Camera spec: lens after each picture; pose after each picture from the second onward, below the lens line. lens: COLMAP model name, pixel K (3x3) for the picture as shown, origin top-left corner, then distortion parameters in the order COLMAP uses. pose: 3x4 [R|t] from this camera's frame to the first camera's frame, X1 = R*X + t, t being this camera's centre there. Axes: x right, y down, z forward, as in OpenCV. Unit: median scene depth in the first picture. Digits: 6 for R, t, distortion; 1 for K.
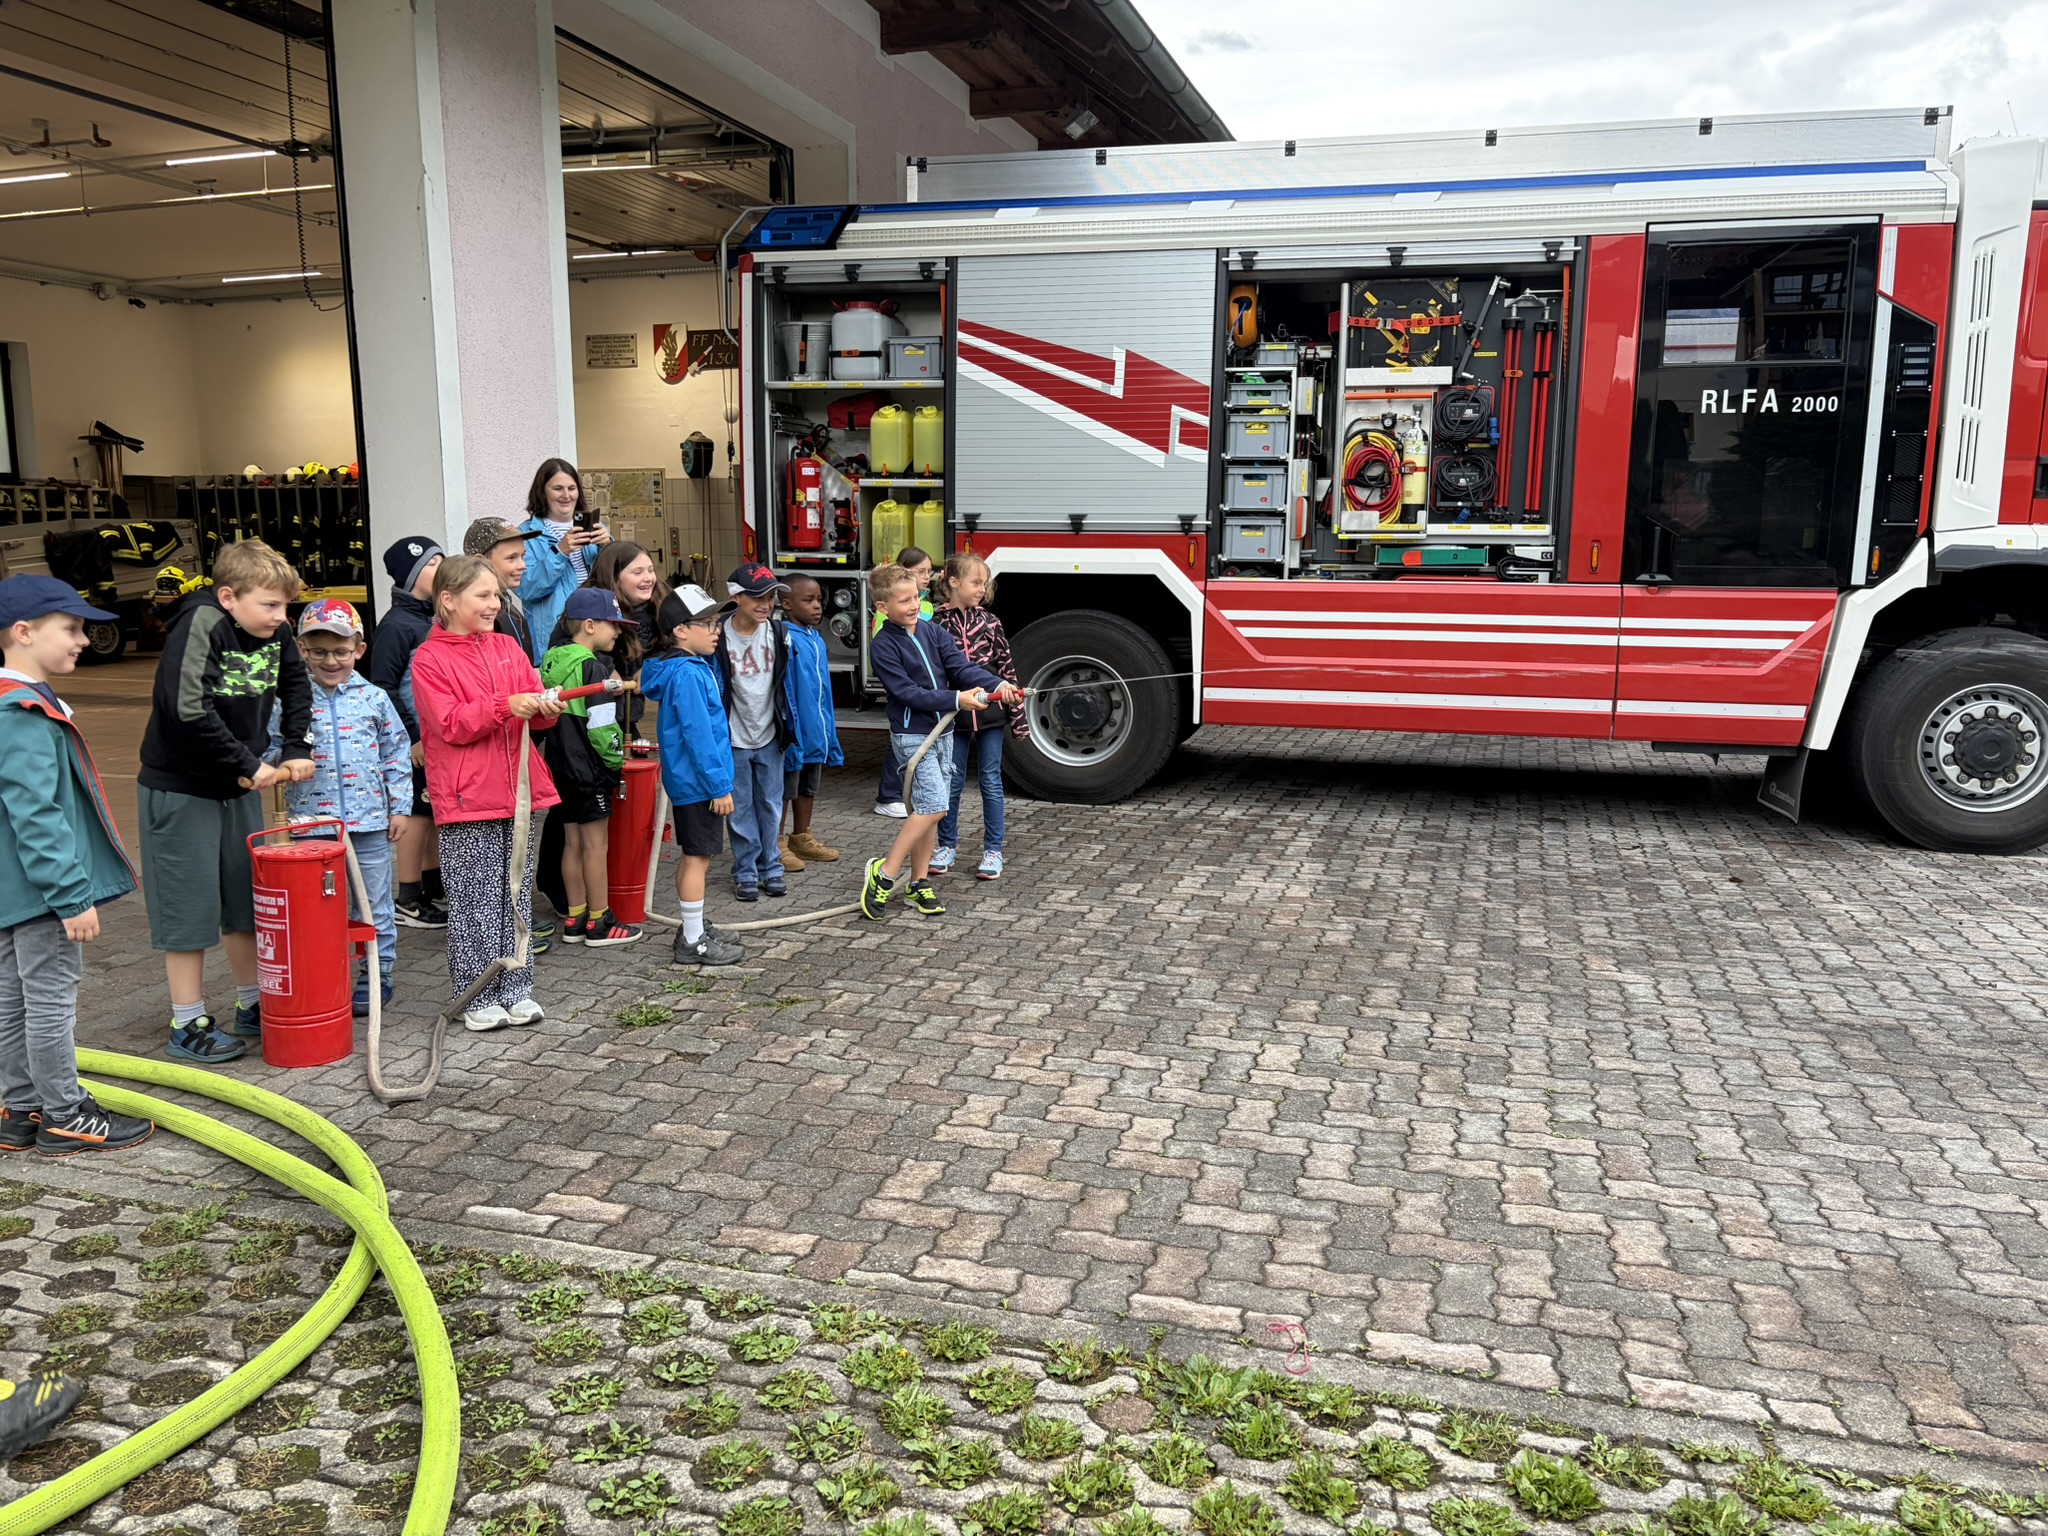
lens RADIAL K [[1558.9, 0, 1027.9], [0, 1558.9, 786.7], [0, 0, 1]] dist [0.049459, -0.055828]
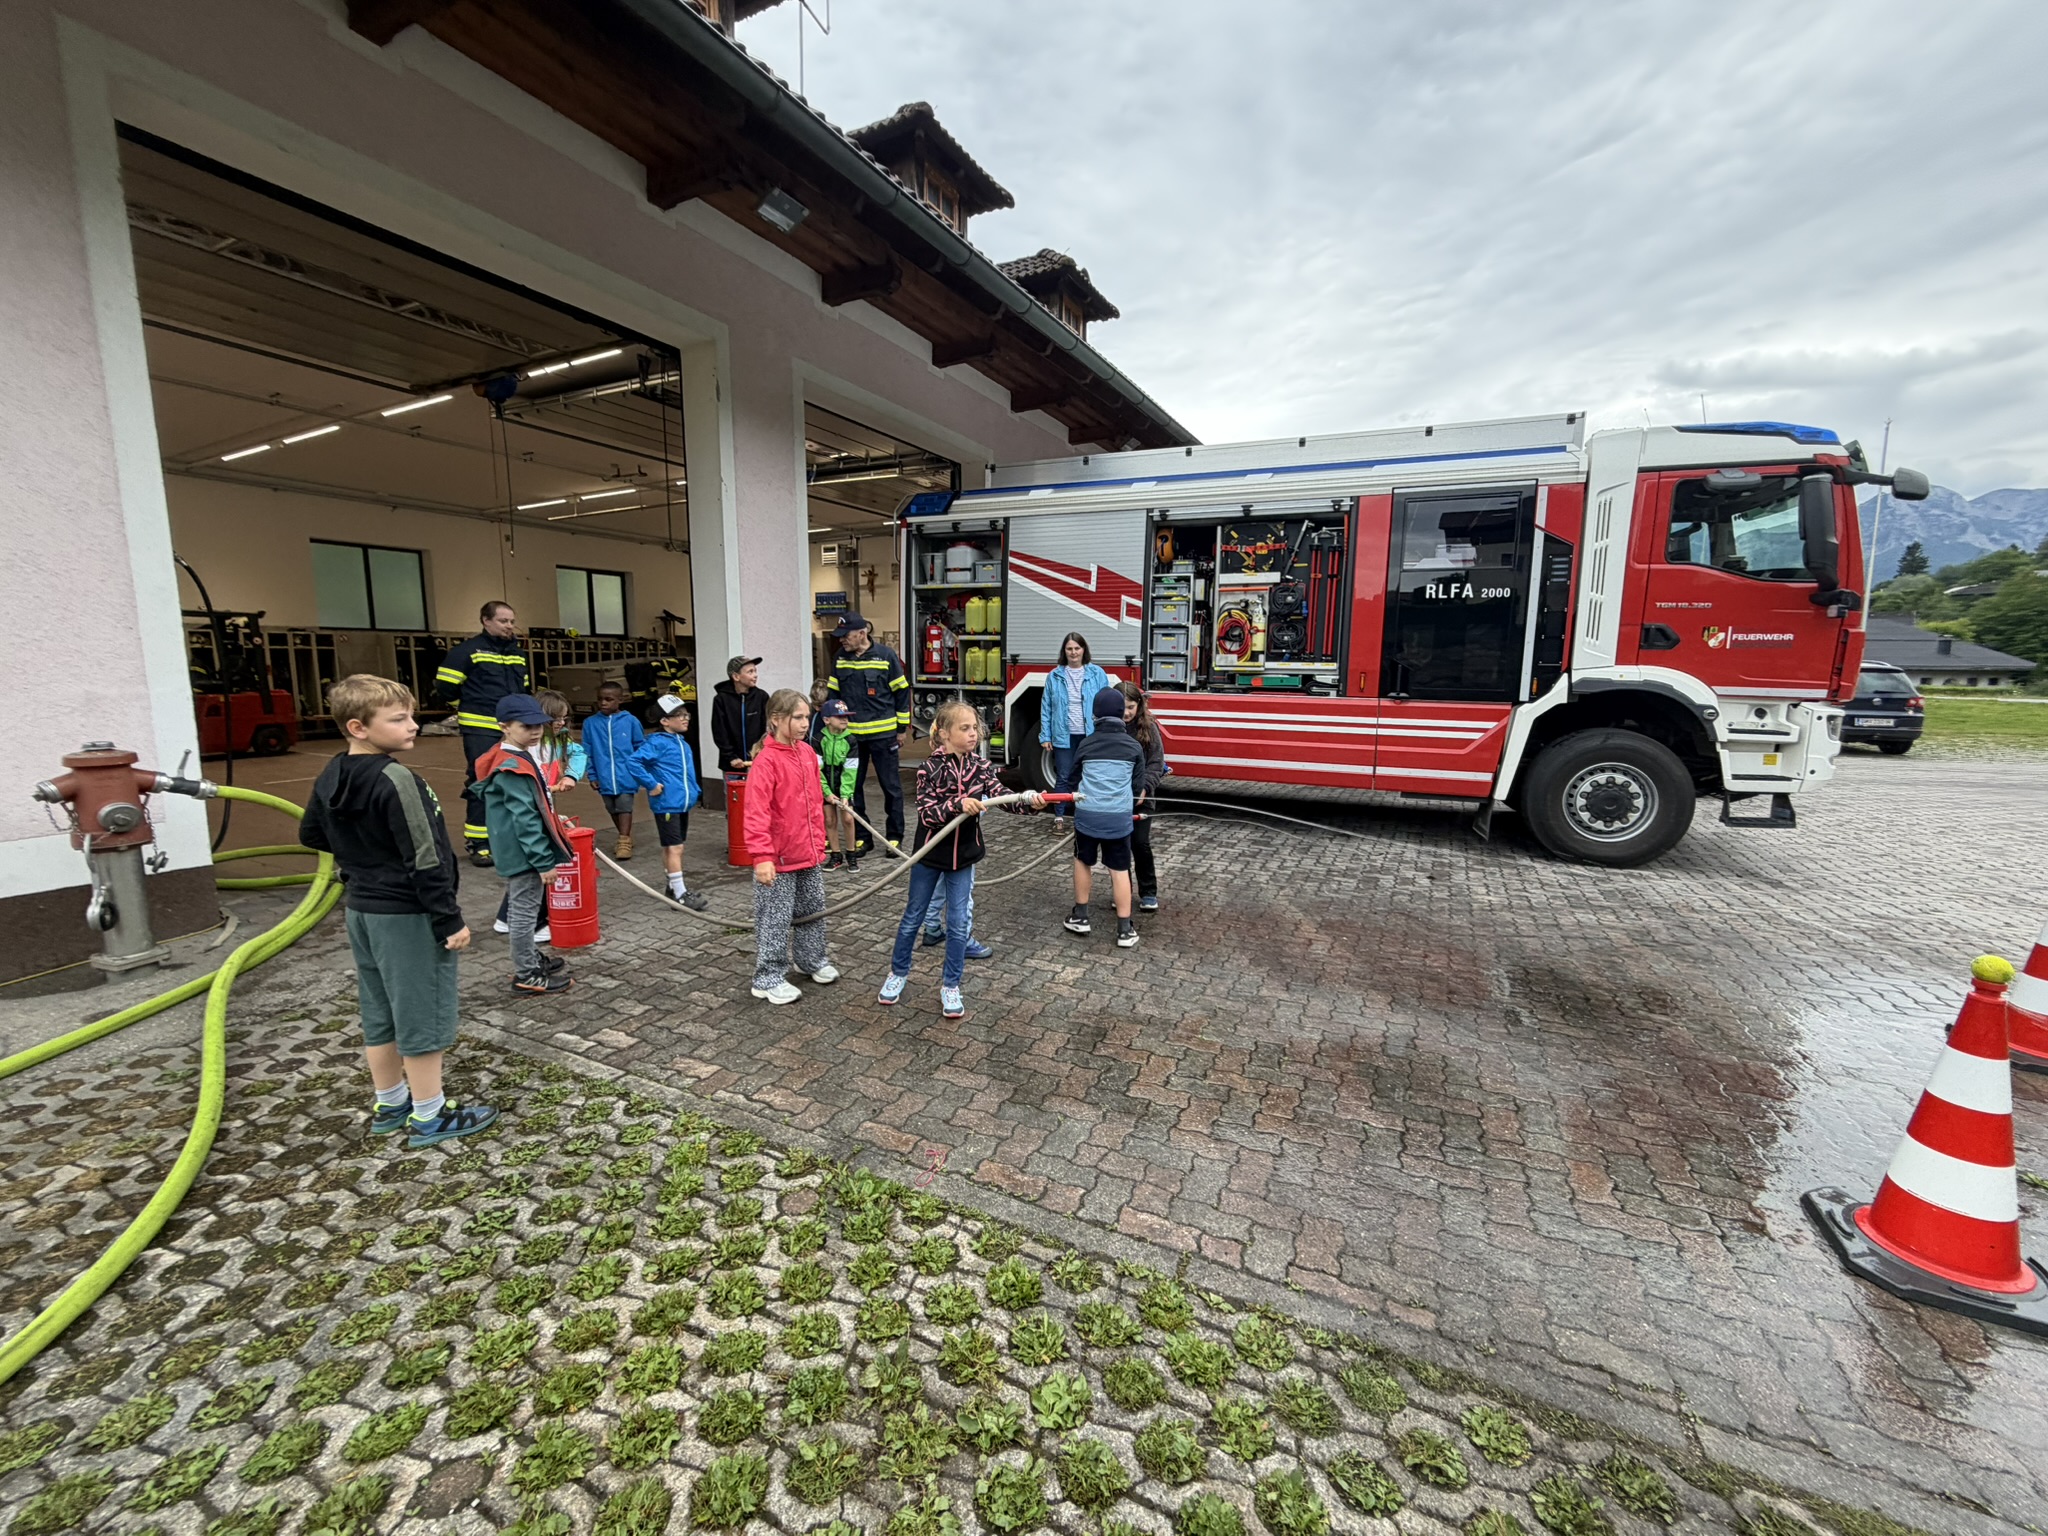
lens RADIAL K [[824.2, 0, 1036.0], [0, 824.2, 771.5], [0, 0, 1]] dist [-0.000448, -0.000613]
pose [[0.985731, 0.026308, -0.166261, 0.164741], [-0.031387, 0.999115, -0.027998, -0.013524], [0.165377, 0.032817, 0.985684, 0.063850]]
